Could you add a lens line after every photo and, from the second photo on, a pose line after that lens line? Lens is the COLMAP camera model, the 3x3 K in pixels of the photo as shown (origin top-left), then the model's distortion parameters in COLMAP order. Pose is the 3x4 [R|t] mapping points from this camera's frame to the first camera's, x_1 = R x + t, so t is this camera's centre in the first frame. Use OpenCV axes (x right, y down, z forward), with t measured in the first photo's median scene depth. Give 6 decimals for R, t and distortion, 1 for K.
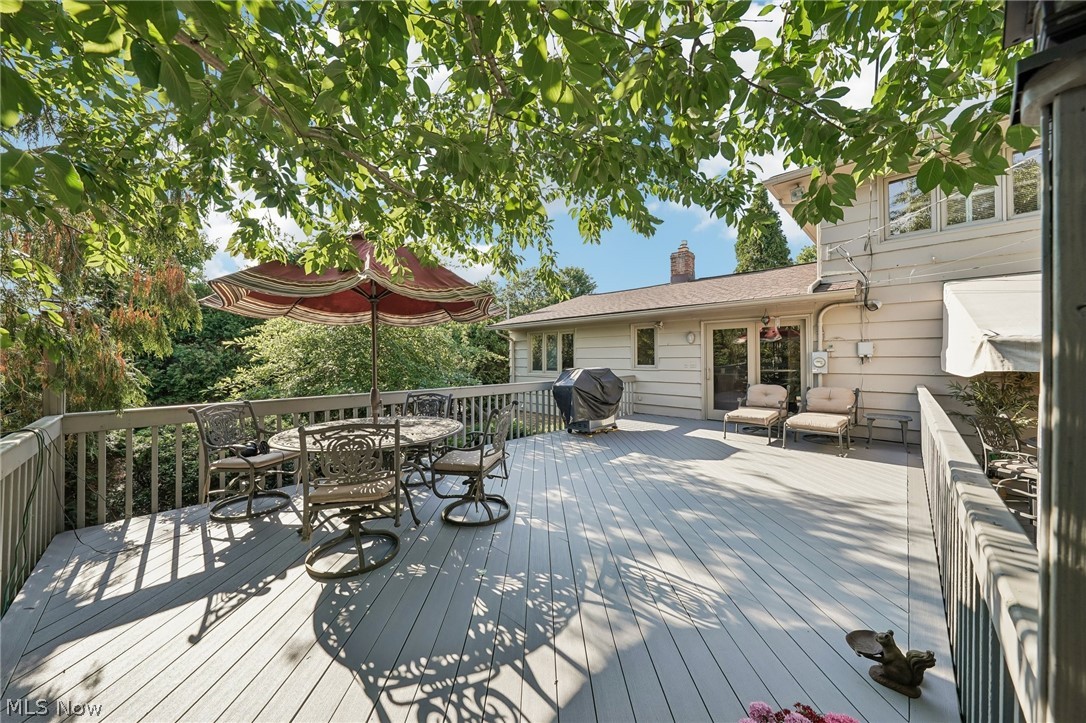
lens RADIAL K [[379.0, 0, 543.0], [0, 379.0, 361.5], [0, 0, 1]] dist [-0.006793, -0.000071]
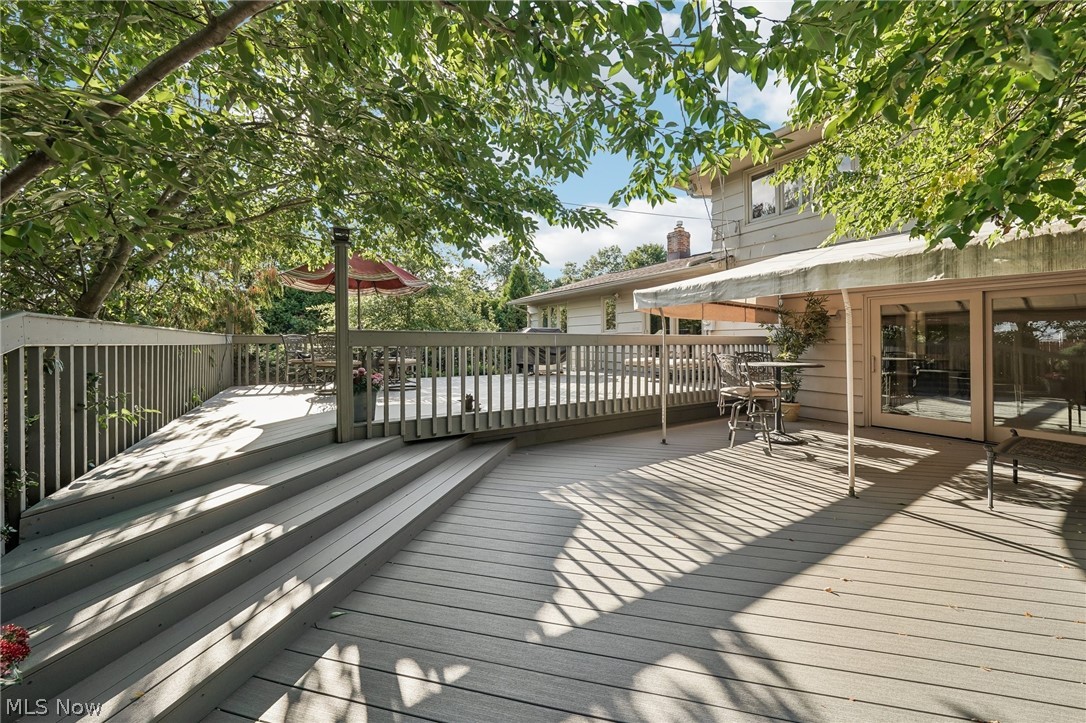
lens RADIAL K [[379.0, 0, 543.0], [0, 379.0, 361.5], [0, 0, 1]] dist [-0.006793, -0.000071]
pose [[0.971022, 0.021391, -0.238030, 0.380831], [-0.010326, 0.998811, 0.047638, 0.059574], [0.238766, -0.043800, 0.970089, -0.268580]]
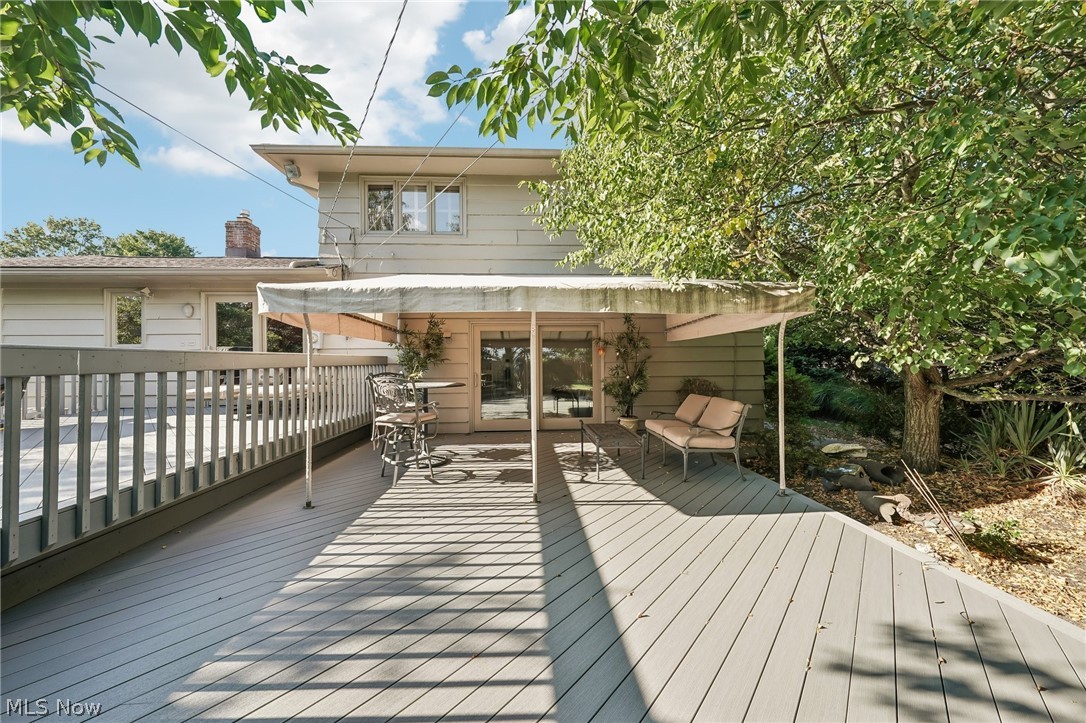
lens RADIAL K [[379.0, 0, 543.0], [0, 379.0, 361.5], [0, 0, 1]] dist [-0.006793, -0.000071]
pose [[0.679729, 0.000896, 0.733463, 0.300403], [0.006665, 0.999950, -0.007398, 0.058388], [-0.733433, 0.009917, 0.679690, -0.130615]]
